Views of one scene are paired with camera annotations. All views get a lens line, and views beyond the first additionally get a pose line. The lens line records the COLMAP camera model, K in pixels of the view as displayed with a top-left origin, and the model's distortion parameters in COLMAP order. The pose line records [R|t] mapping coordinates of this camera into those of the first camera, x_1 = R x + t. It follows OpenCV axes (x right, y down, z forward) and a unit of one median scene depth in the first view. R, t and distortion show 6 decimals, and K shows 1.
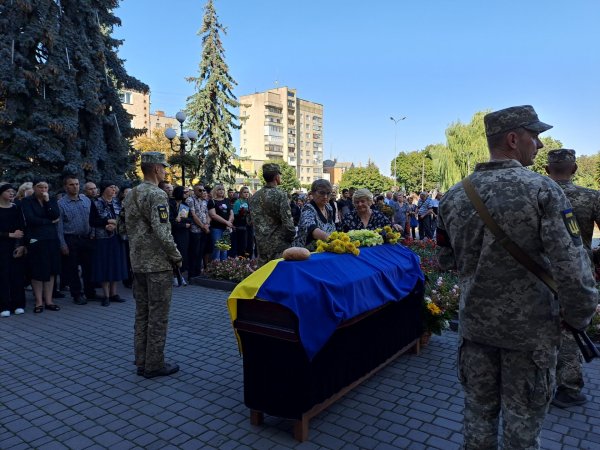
lens RADIAL K [[445.2, 0, 307.0], [0, 445.2, 215.1], [0, 0, 1]] dist [0.058020, -0.044671]
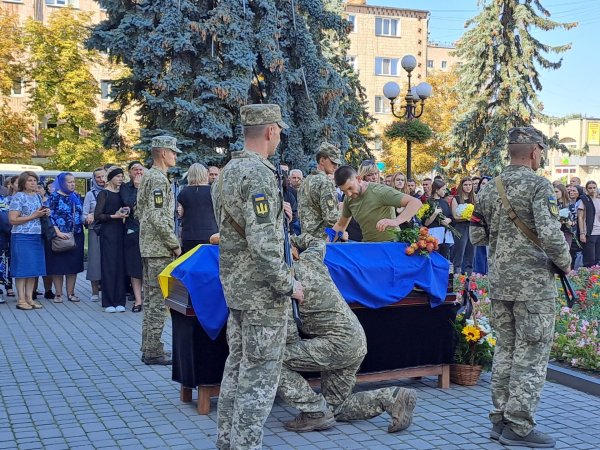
lens RADIAL K [[803.1, 0, 309.9], [0, 803.1, 227.6], [0, 0, 1]] dist [0.111531, 0.000000]
pose [[0.871959, 0.038574, -0.488057, 0.092165], [-0.035762, 0.999246, 0.015085, 0.002437], [0.488271, 0.004301, 0.872681, -0.043002]]
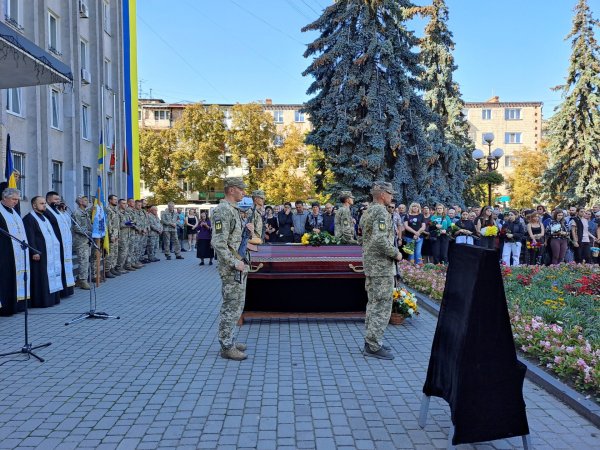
lens RADIAL K [[445.2, 0, 299.5], [0, 445.2, 215.8], [0, 0, 1]] dist [0.058020, -0.044671]
pose [[0.623536, 0.010178, -0.781728, 0.151900], [-0.034722, 0.999289, -0.014685, -0.000429], [0.781023, 0.036300, 0.623446, -0.009512]]
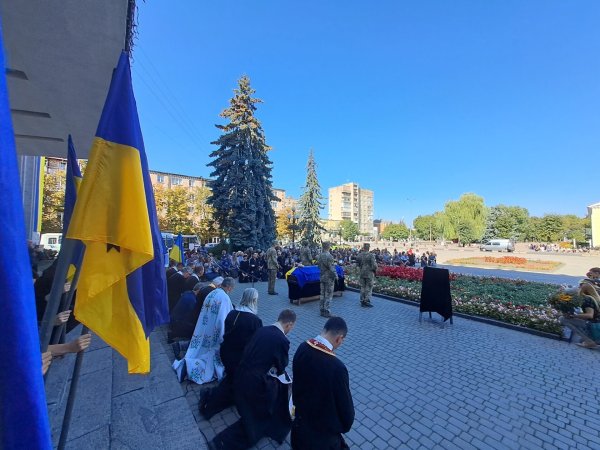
lens RADIAL K [[240.3, 0, 303.8], [0, 240.3, 225.4], [0, 0, 1]] dist [0.001947, 0.000329]
pose [[0.966657, 0.004917, -0.256029, 0.056734], [-0.029054, 0.995465, -0.090579, -0.009371], [0.254422, 0.094997, 0.962416, -0.124787]]
